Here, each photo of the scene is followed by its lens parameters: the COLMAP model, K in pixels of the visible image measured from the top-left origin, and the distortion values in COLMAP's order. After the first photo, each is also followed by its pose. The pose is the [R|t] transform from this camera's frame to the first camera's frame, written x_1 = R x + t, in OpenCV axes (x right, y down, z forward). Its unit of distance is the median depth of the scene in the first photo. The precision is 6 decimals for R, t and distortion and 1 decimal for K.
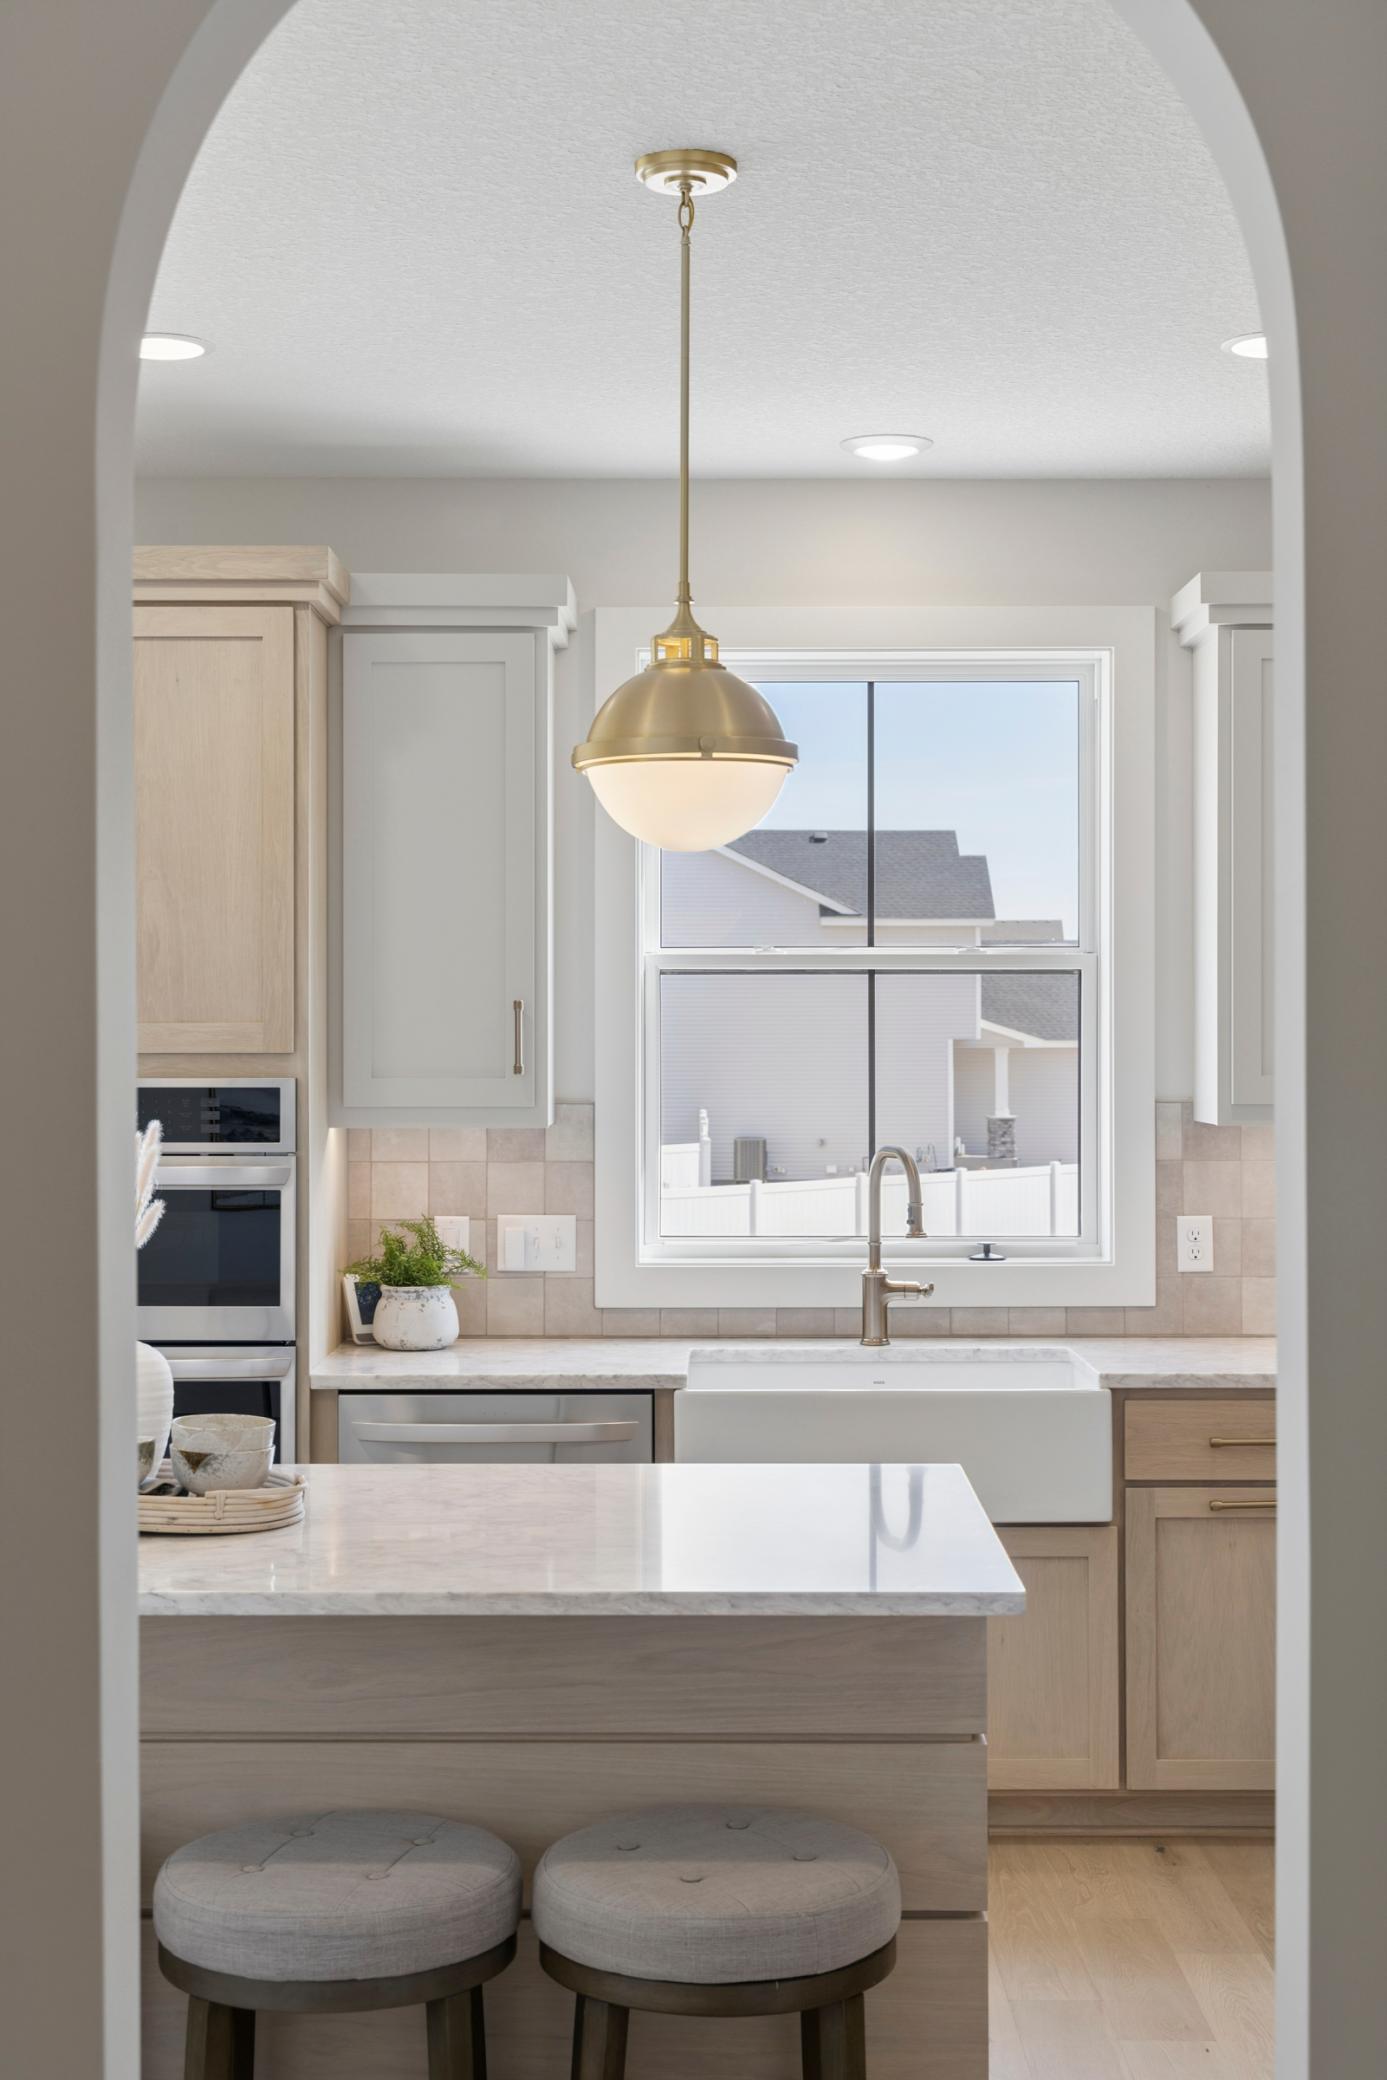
lens RADIAL K [[2910.9, 0, 693.9], [0, 2910.9, 1040.7], [0, 0, 1]] dist [0.029036, 0.000000]
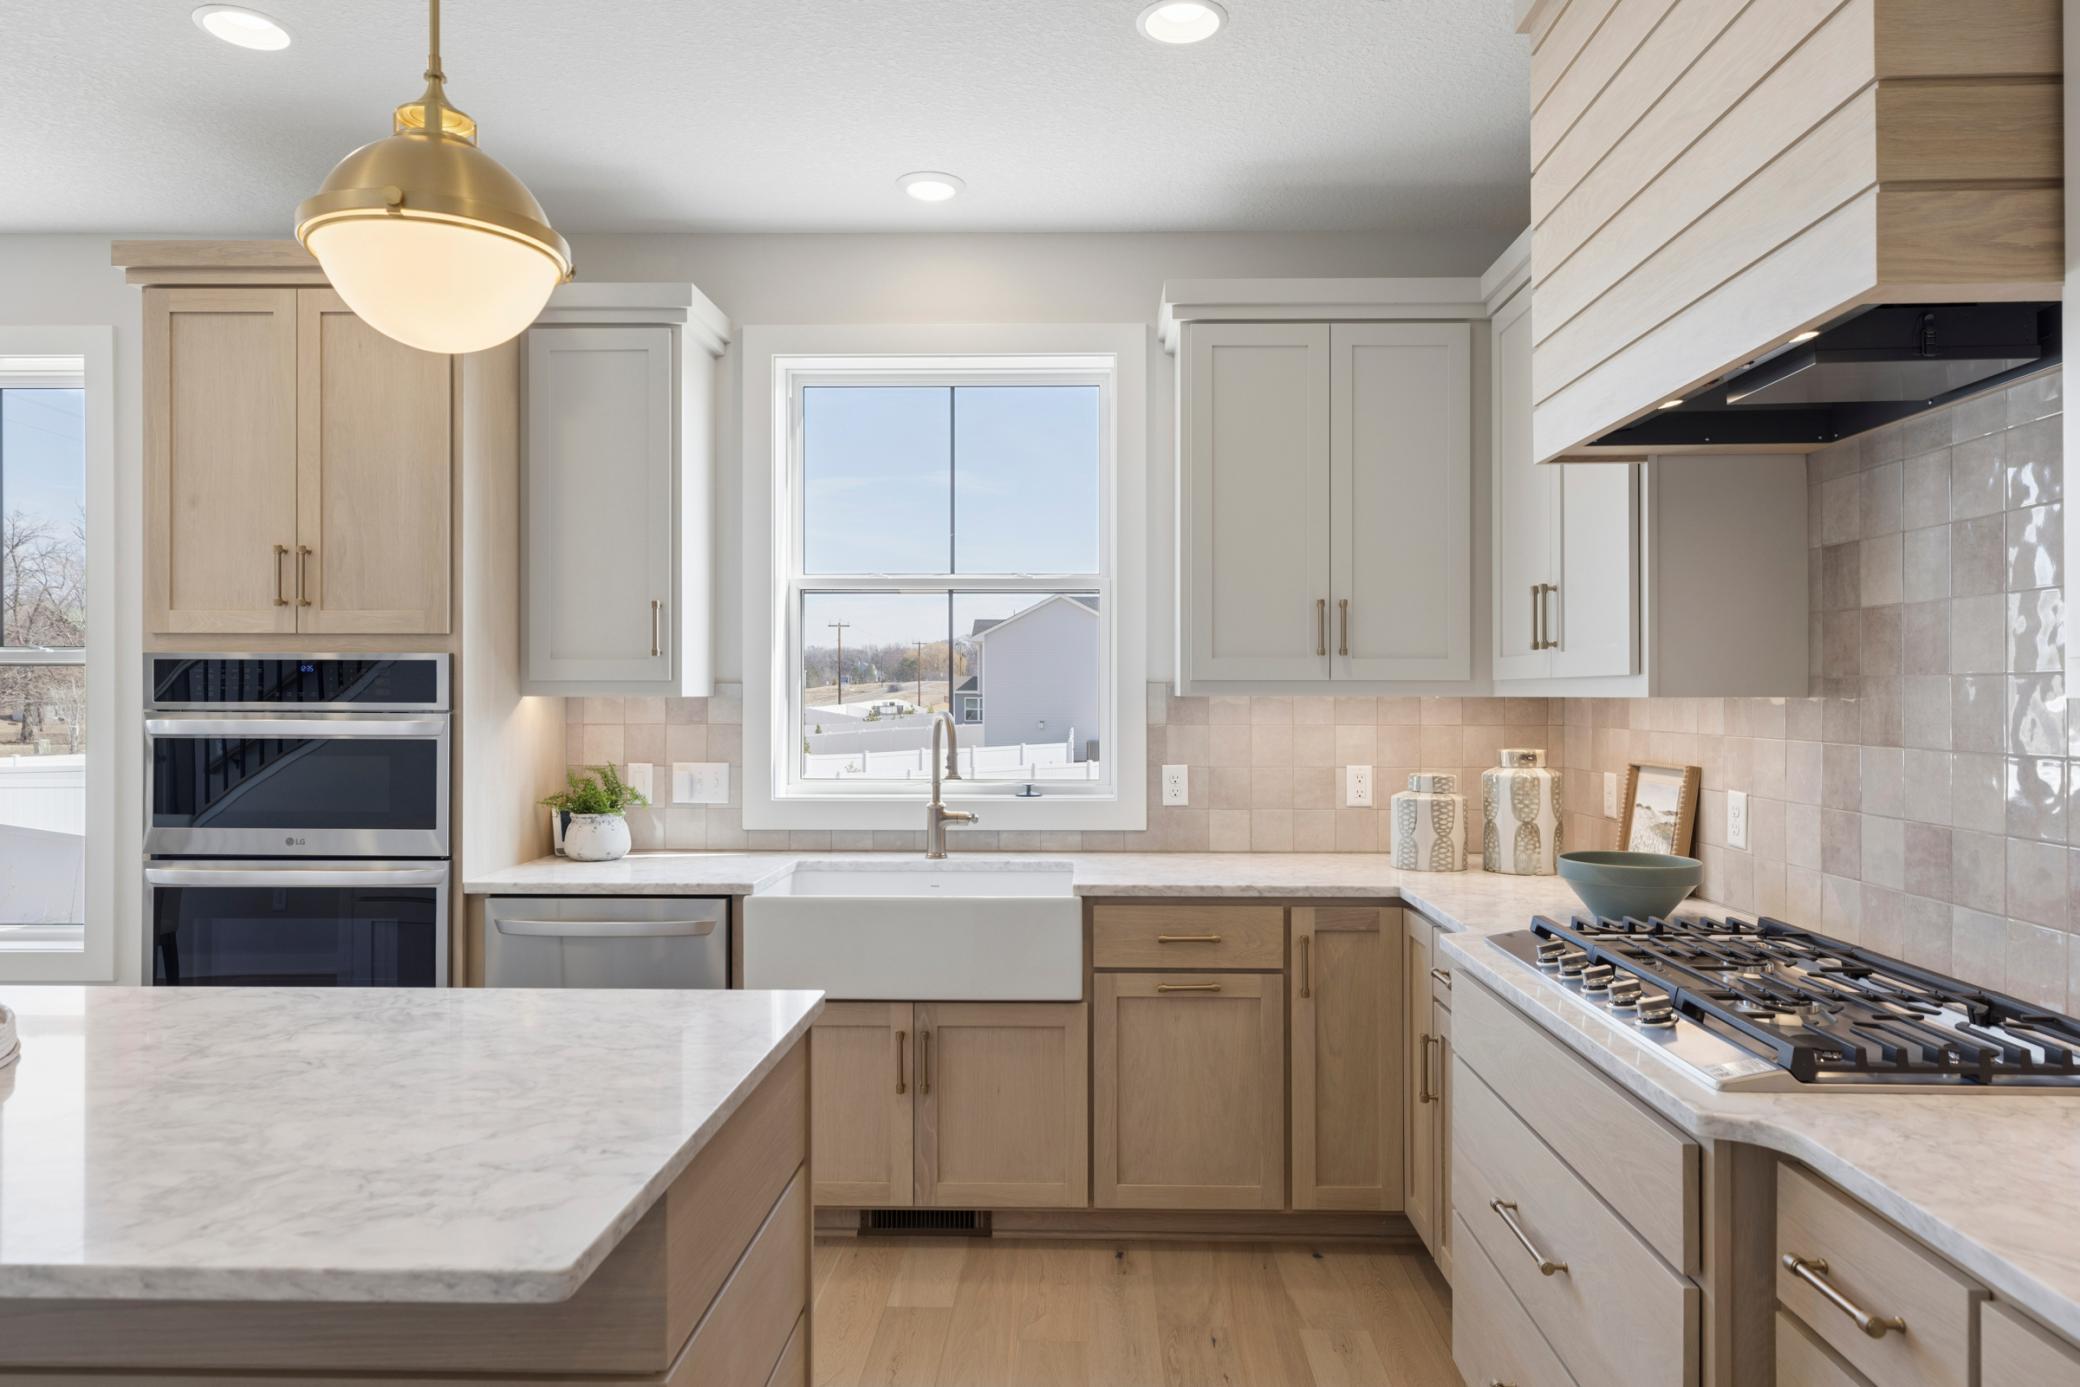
lens RADIAL K [[1223.4, 0, 1088.7], [0, 1223.4, 698.0], [0, 0, 1]] dist [0.003320, 0.003712]
pose [[0.999707, 0.002444, -0.024098, 0.149249], [-0.002595, 0.999977, -0.006234, 0.033065], [0.024082, 0.006295, 0.999690, 0.431653]]
